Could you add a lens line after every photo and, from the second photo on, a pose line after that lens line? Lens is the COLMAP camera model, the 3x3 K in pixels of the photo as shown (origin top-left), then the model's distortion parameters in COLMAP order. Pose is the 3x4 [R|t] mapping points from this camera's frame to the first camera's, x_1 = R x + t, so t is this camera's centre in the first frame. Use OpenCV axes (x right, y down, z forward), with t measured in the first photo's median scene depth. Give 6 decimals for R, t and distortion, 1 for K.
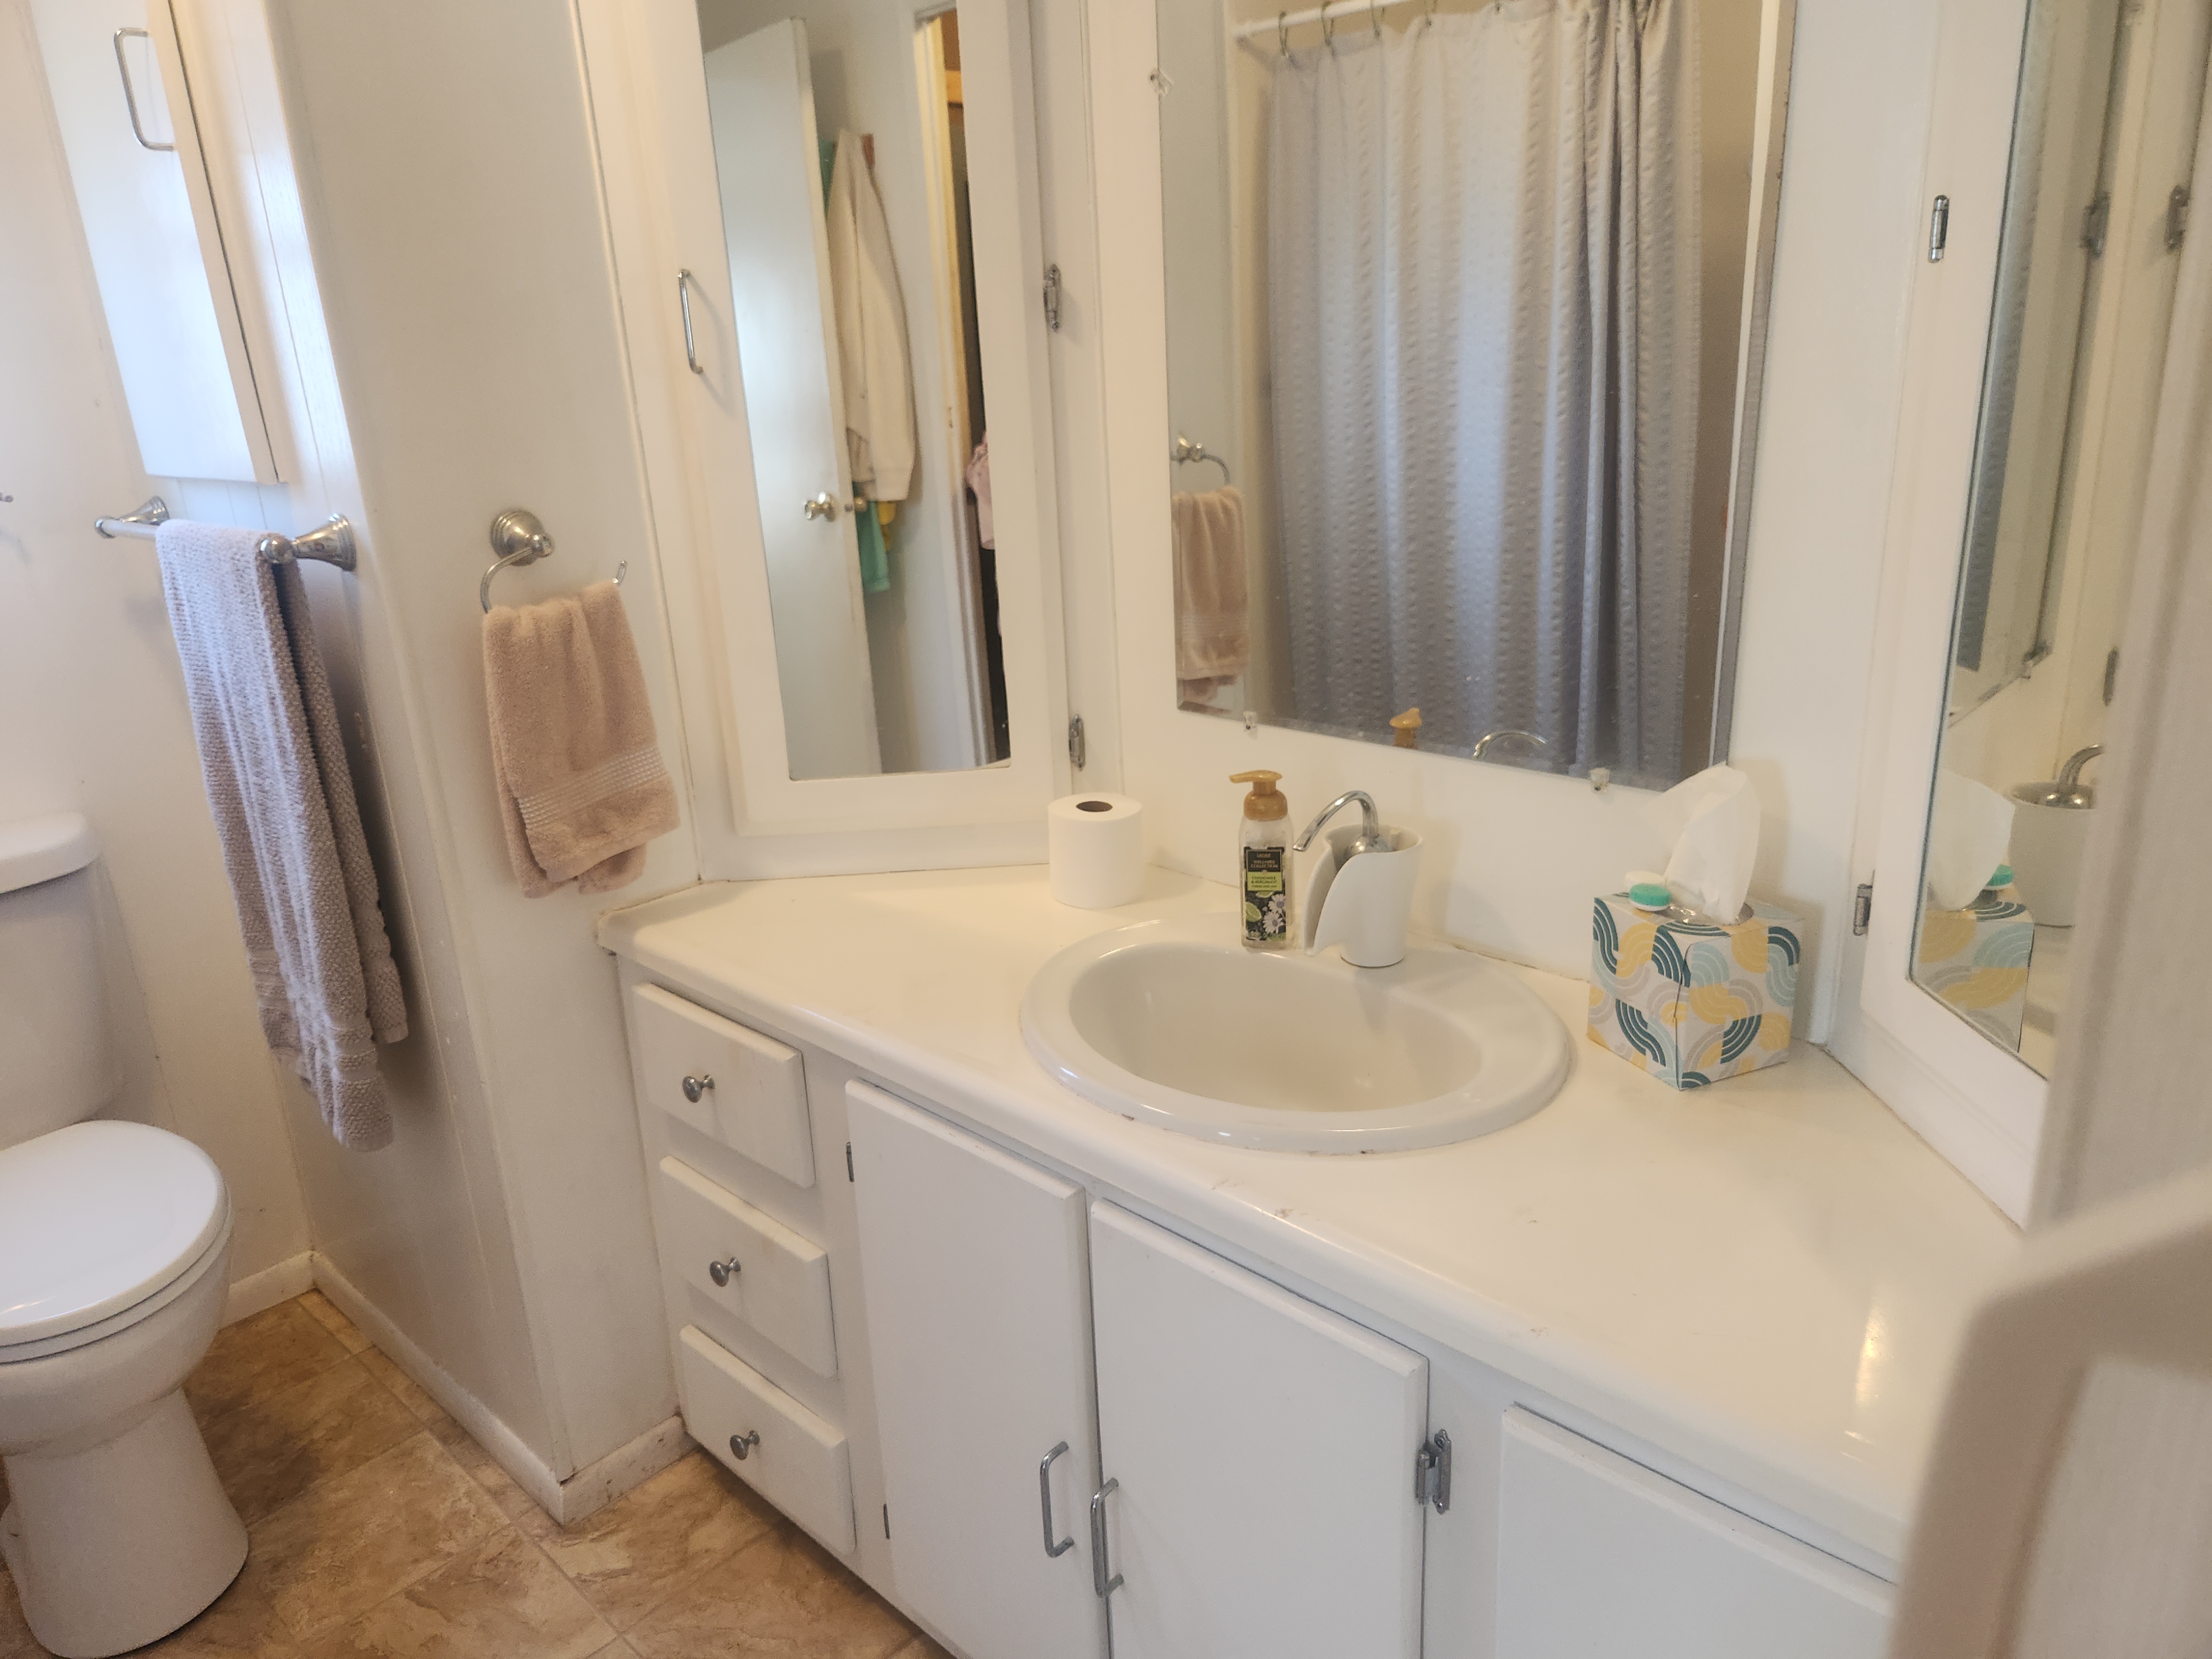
lens RADIAL K [[1488.7, 0, 1053.9], [0, 1488.7, 853.4], [0, 0, 1]] dist [0.065026, -0.057607]
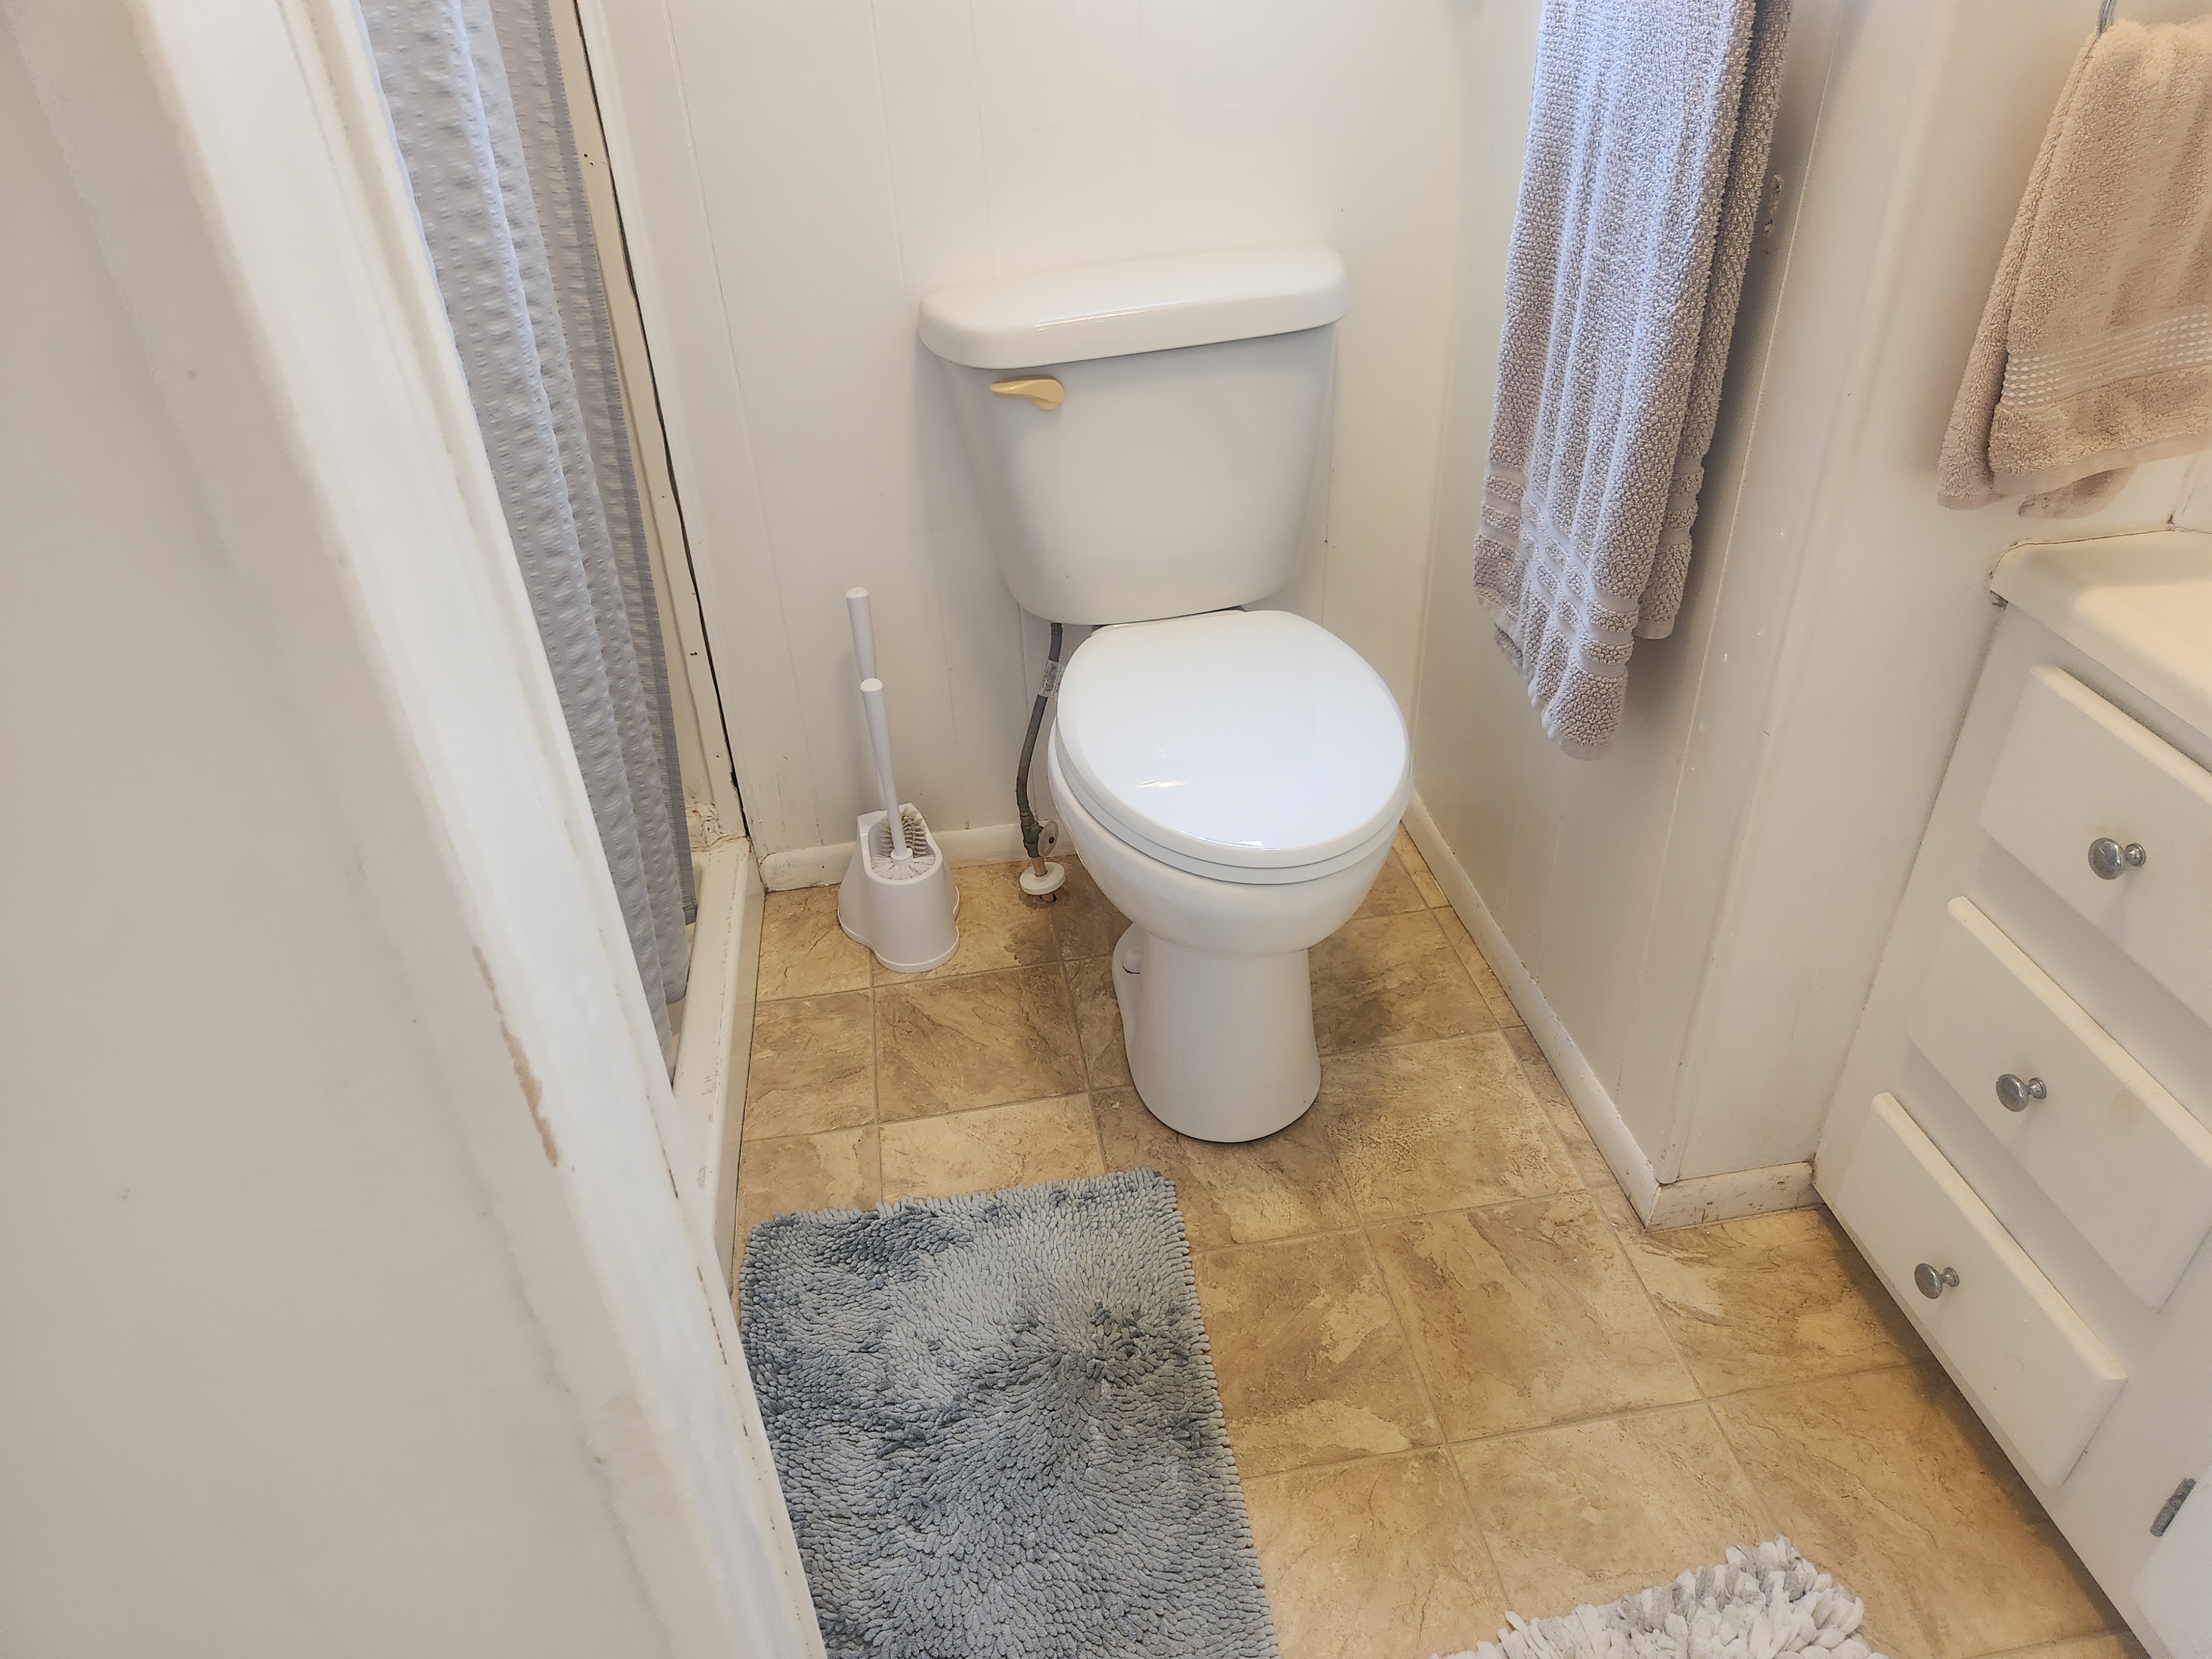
lens RADIAL K [[1488.7, 0, 1105.8], [0, 1488.7, 831.7], [0, 0, 1]] dist [0.065026, -0.057607]
pose [[0.804347, 0.356213, -0.475541, -0.252059], [-0.190503, 0.912717, 0.361465, -0.009422], [0.562792, -0.200151, 0.802000, 0.192065]]
